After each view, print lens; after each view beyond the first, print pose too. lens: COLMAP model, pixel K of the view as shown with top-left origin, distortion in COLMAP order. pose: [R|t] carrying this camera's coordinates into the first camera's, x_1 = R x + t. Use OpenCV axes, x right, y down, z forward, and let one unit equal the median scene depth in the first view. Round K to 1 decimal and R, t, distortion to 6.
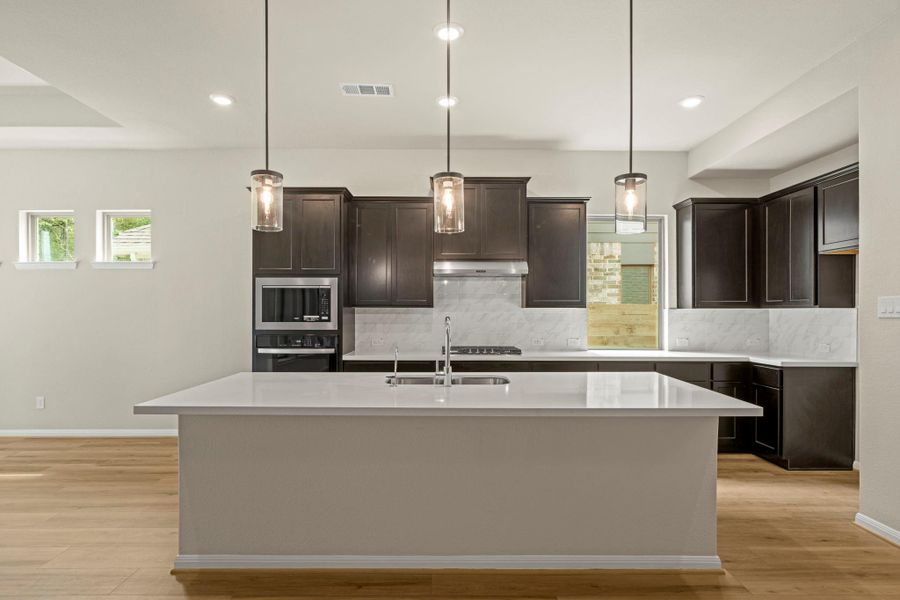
lens RADIAL K [[479.6, 0, 449.8], [0, 479.6, 313.3], [0, 0, 1]] dist [-0.000012, 0.000148]
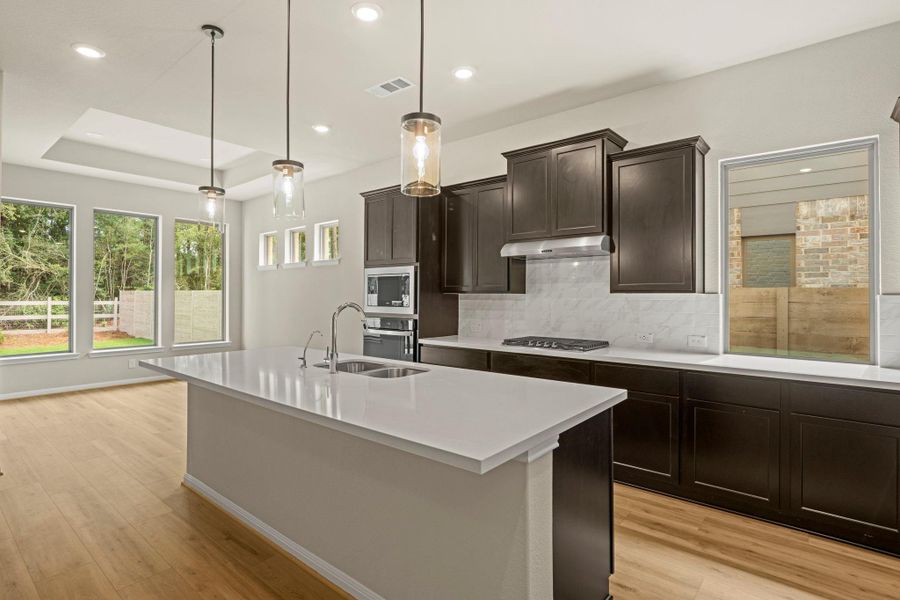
lens RADIAL K [[461.8, 0, 435.1], [0, 461.8, 286.9], [0, 0, 1]] dist [-0.002139, -0.000304]
pose [[0.758131, -0.011883, -0.651994, 0.436880], [-0.005335, 0.999687, -0.024423, -0.001820], [0.652081, 0.021994, 0.757831, 0.229544]]
